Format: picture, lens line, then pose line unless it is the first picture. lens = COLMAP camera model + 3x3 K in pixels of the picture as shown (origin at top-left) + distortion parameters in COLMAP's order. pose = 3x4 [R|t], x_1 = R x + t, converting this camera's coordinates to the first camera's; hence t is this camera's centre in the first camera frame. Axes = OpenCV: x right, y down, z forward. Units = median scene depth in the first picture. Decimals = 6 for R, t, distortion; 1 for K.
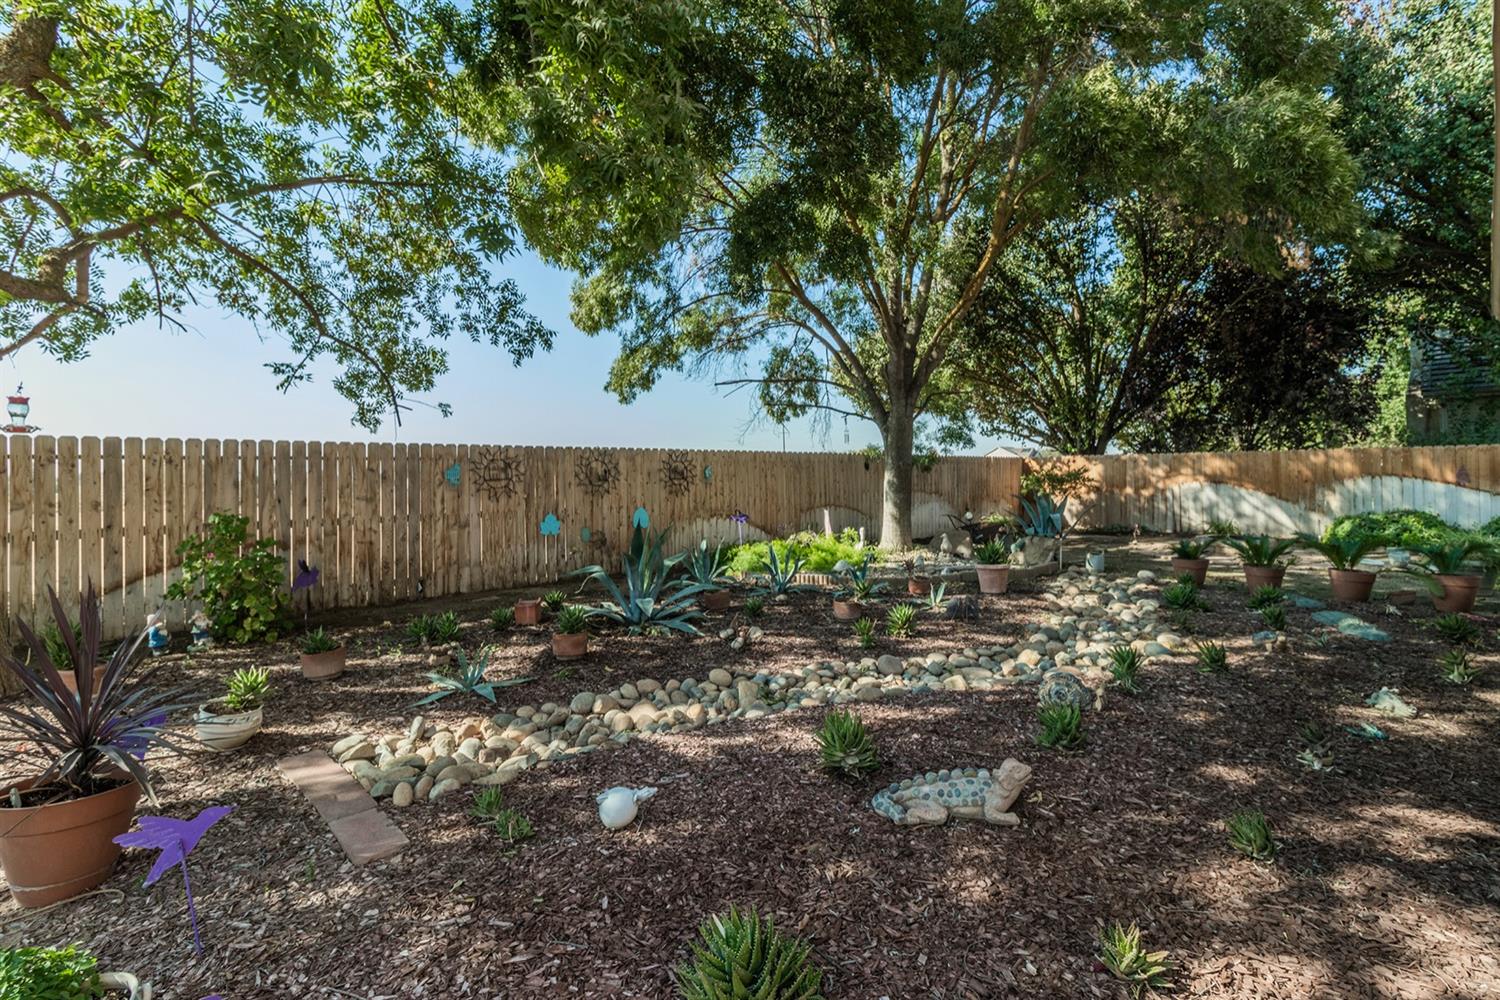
lens RADIAL K [[692.4, 0, 749.5], [0, 692.4, 465.3], [0, 0, 1]] dist [-0.001063, 0.000232]
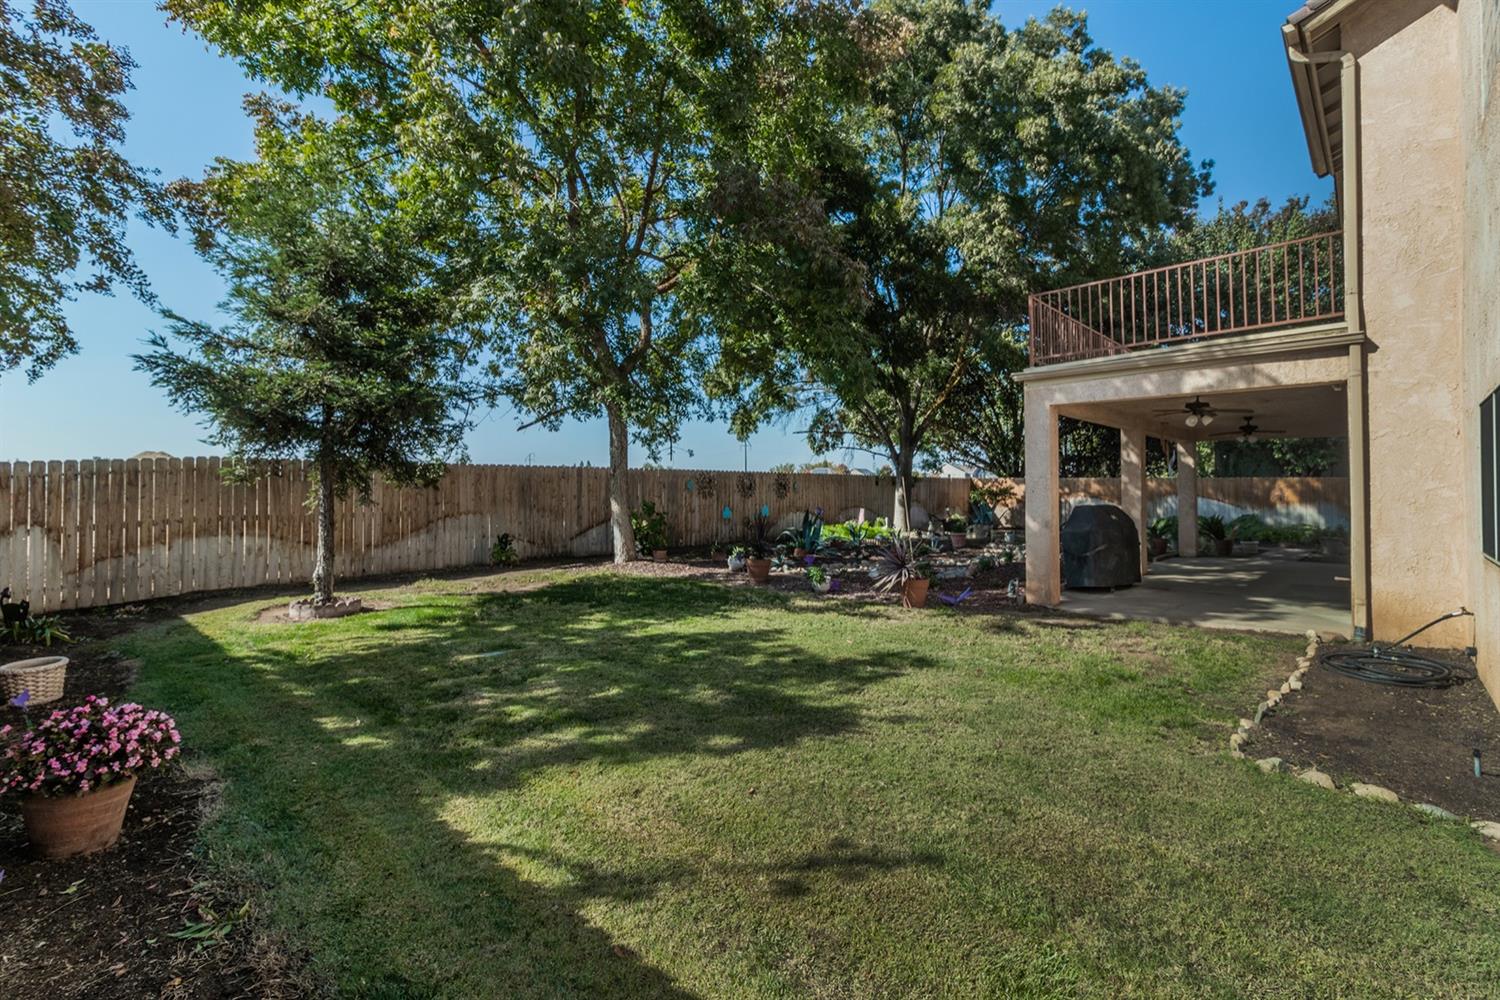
lens RADIAL K [[692.4, 0, 749.5], [0, 692.4, 465.3], [0, 0, 1]] dist [-0.001063, 0.000232]
pose [[0.997202, 0.020211, 0.071965, -0.244746], [-0.019049, 0.999677, -0.016795, -0.007561], [-0.072281, 0.015377, 0.997266, -0.585050]]
